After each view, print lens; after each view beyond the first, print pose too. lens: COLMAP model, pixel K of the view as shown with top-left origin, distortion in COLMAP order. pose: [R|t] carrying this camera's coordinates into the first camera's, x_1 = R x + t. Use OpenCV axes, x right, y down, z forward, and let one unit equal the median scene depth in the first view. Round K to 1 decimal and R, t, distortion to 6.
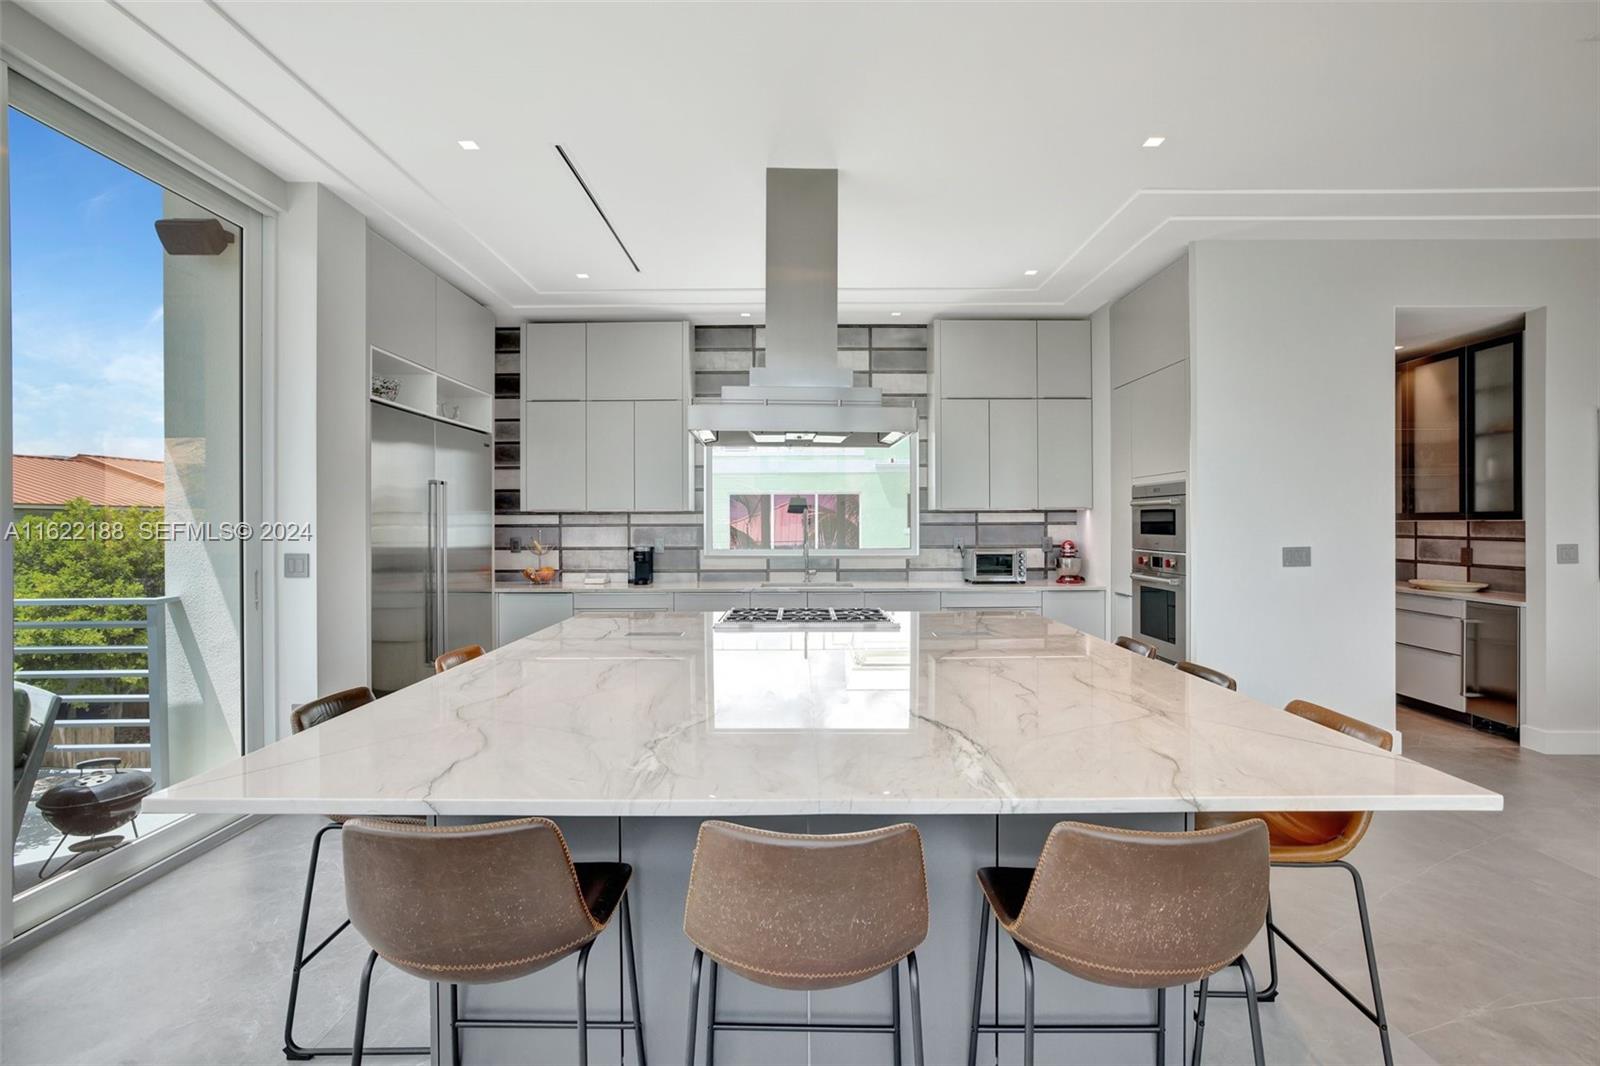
lens RADIAL K [[763.4, 0, 798.7], [0, 763.4, 527.4], [0, 0, 1]] dist [0.000885, 0.000074]
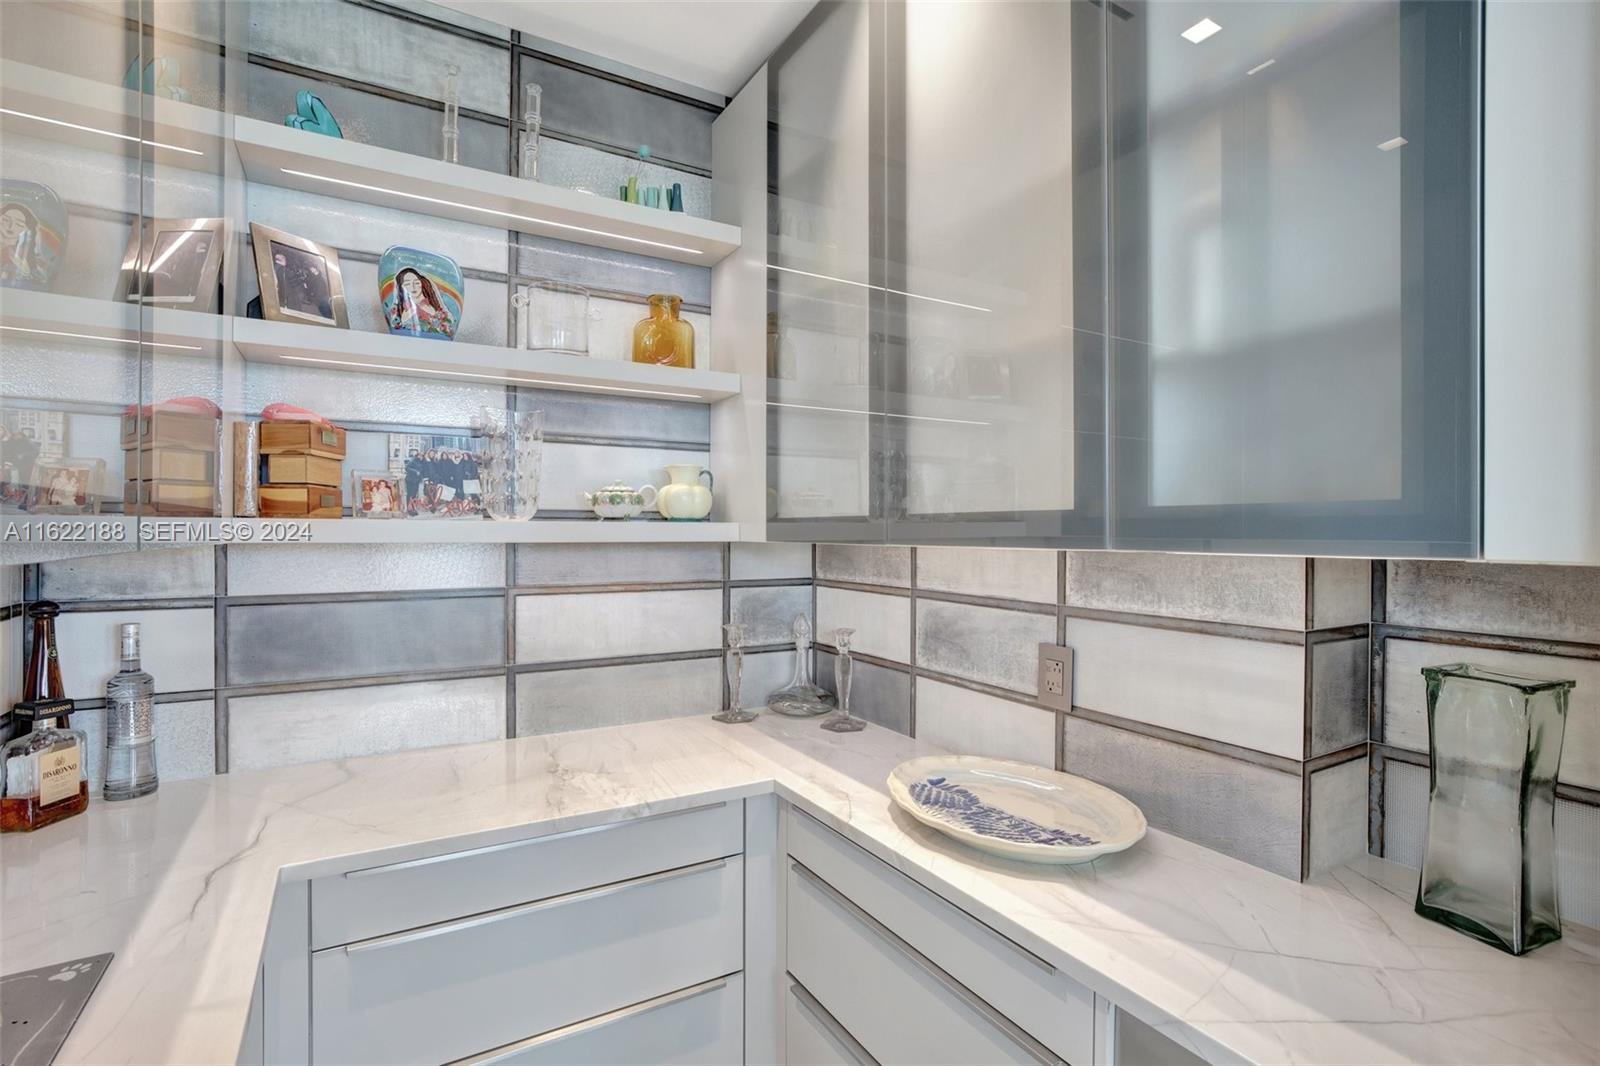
lens RADIAL K [[763.4, 0, 802.8], [0, 763.4, 530.7], [0, 0, 1]] dist [0.000885, 0.000074]
pose [[0.864117, 0.012404, 0.503139, 0.654812], [-0.013070, 0.999912, -0.002204, -0.012472], [-0.503122, -0.004671, 0.864203, 0.806830]]
